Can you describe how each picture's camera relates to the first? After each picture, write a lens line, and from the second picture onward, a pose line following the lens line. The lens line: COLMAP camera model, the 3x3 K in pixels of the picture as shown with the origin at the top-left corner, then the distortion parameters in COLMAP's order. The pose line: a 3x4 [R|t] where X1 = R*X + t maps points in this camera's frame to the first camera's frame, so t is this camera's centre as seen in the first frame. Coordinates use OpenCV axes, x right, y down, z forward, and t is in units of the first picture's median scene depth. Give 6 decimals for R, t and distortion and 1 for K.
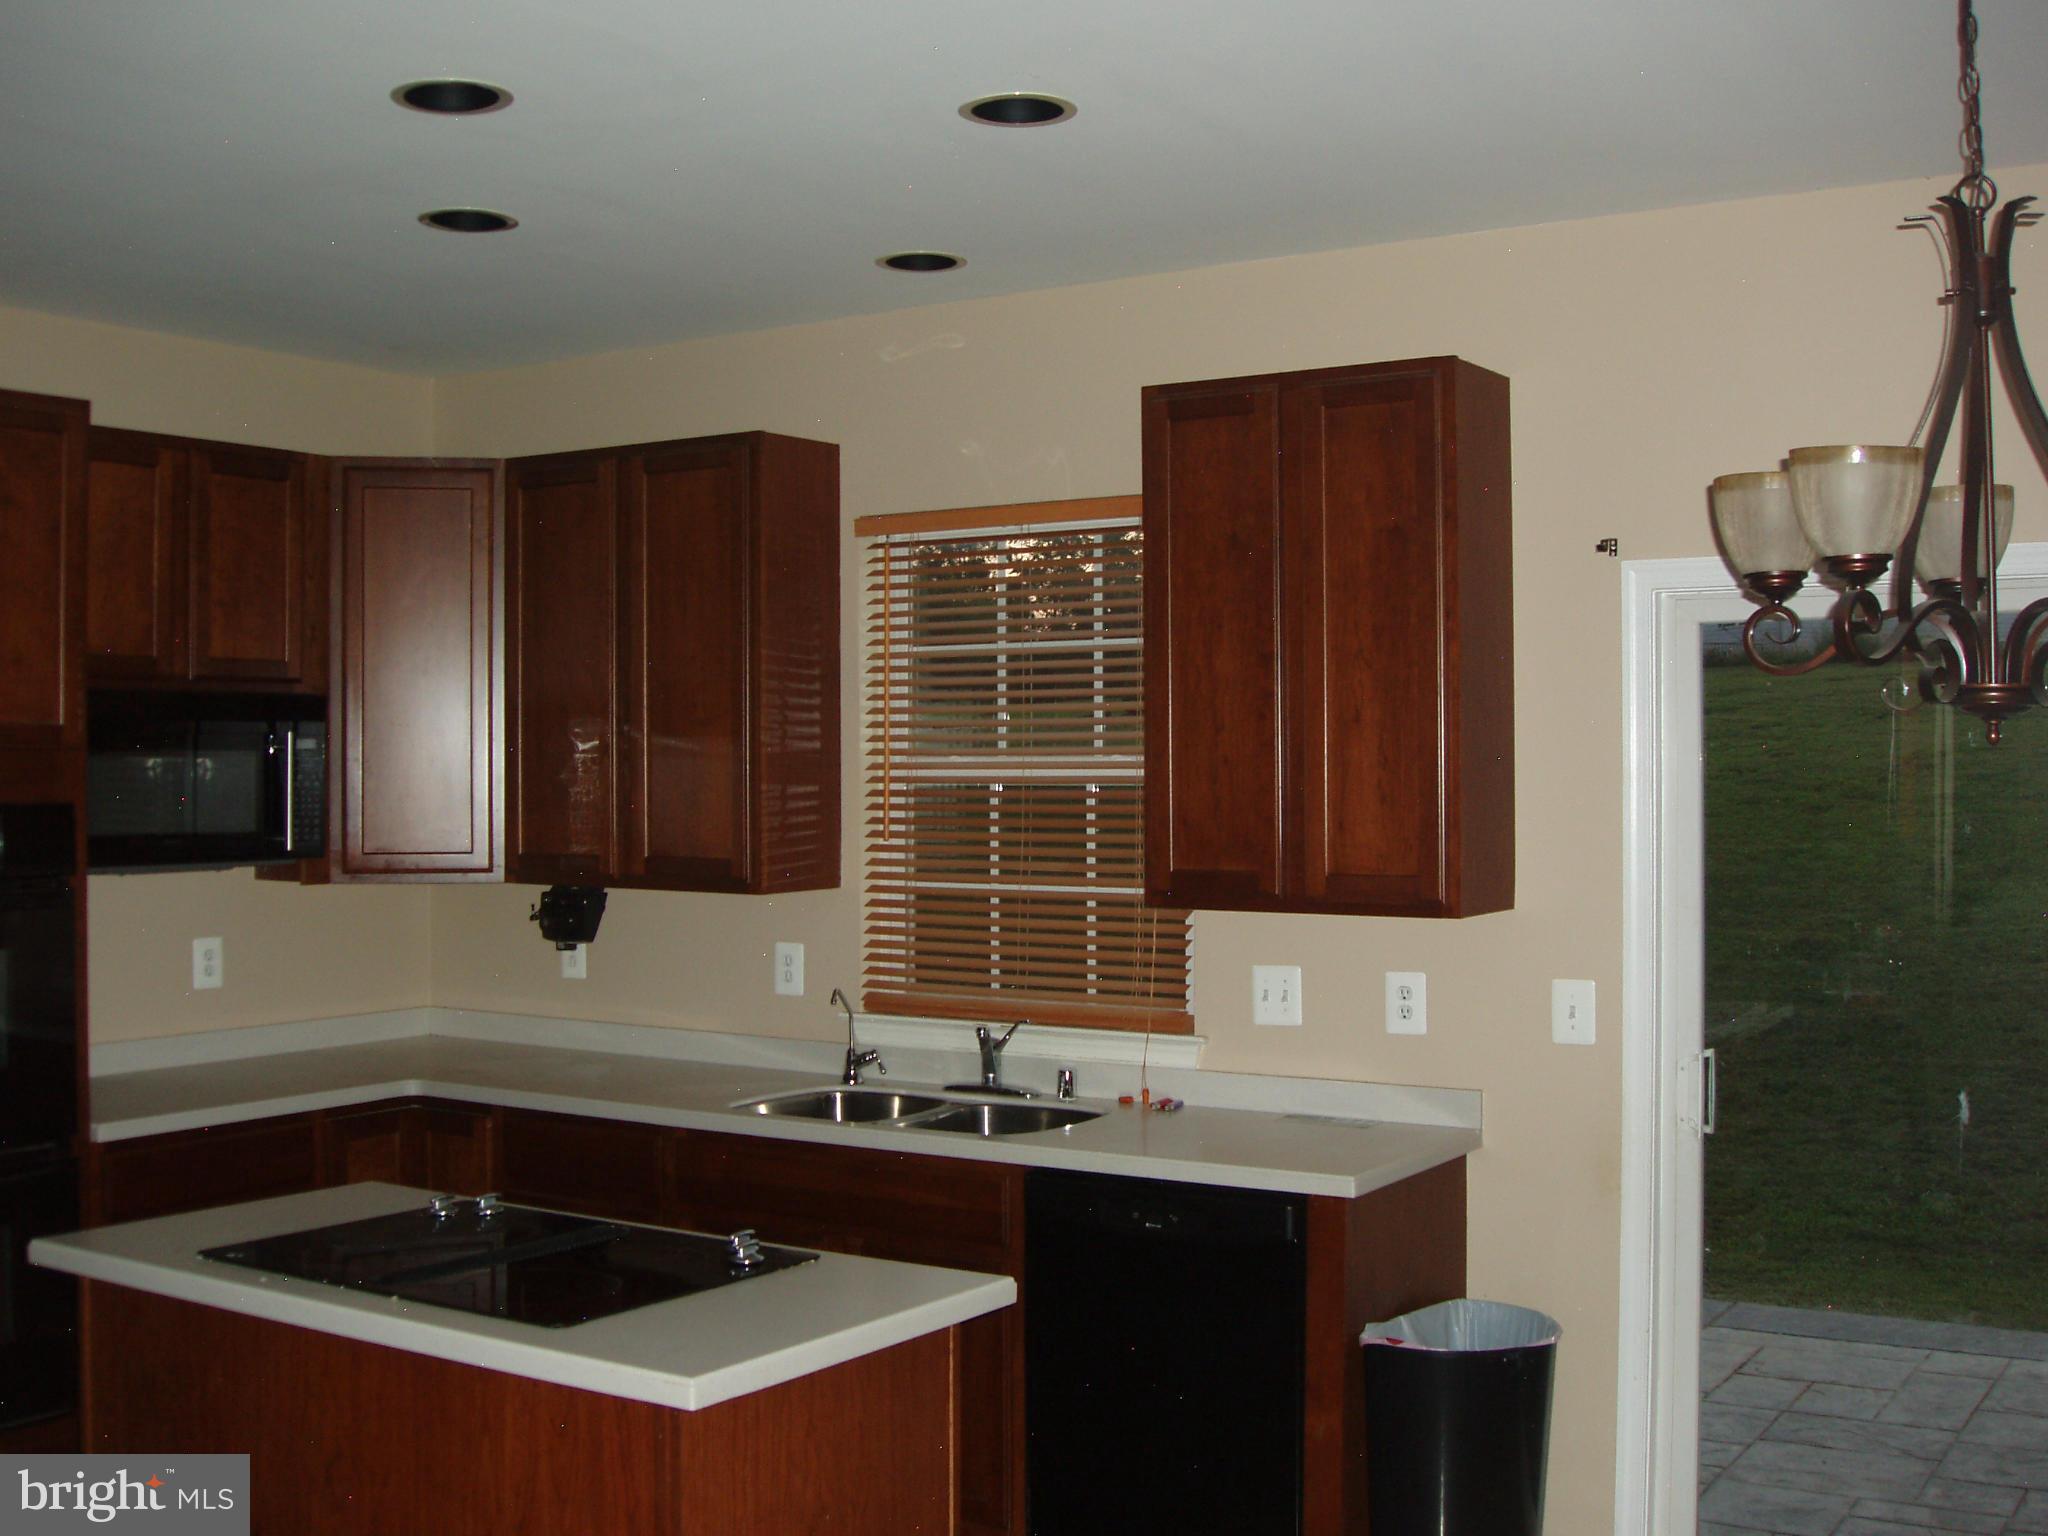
lens RADIAL K [[2326.2, 0, 1021.0], [0, 2326.2, 768.4], [0, 0, 1]] dist [-0.114519, 0.000000]
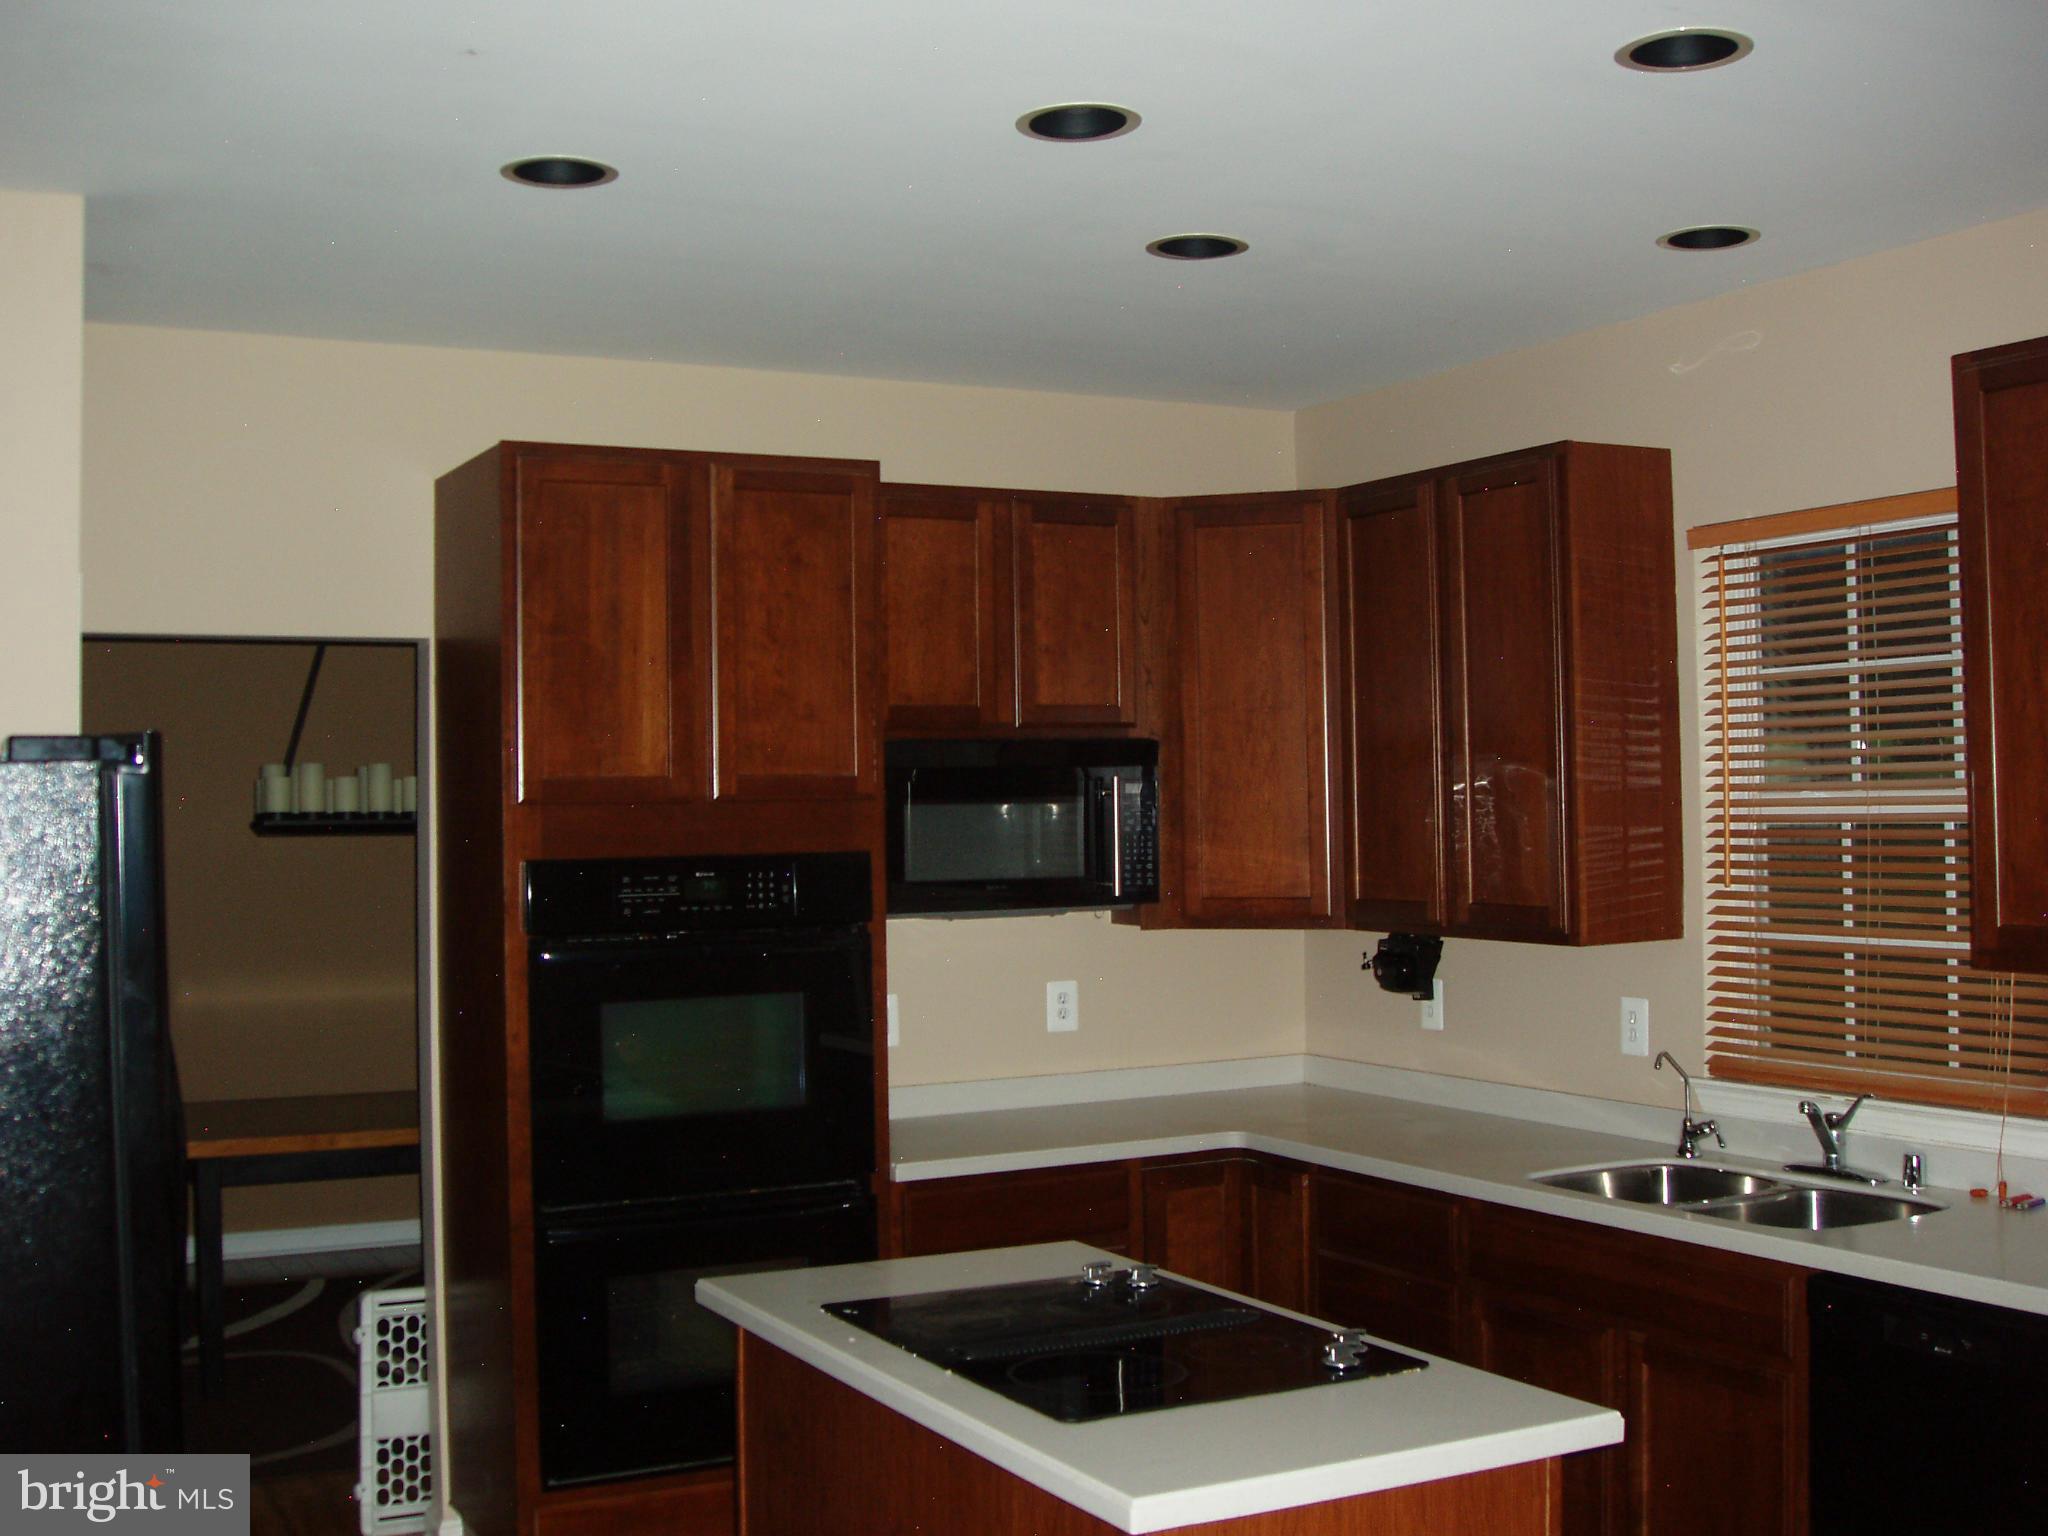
lens RADIAL K [[2326.2, 0, 1025.3], [0, 2326.2, 768.3], [0, 0, 1]] dist [-0.114519, 0.000000]
pose [[0.881591, -0.019043, -0.471630, 0.126128], [0.012401, 0.999775, -0.017188, -0.002807], [0.471851, 0.009304, 0.881629, 0.093979]]
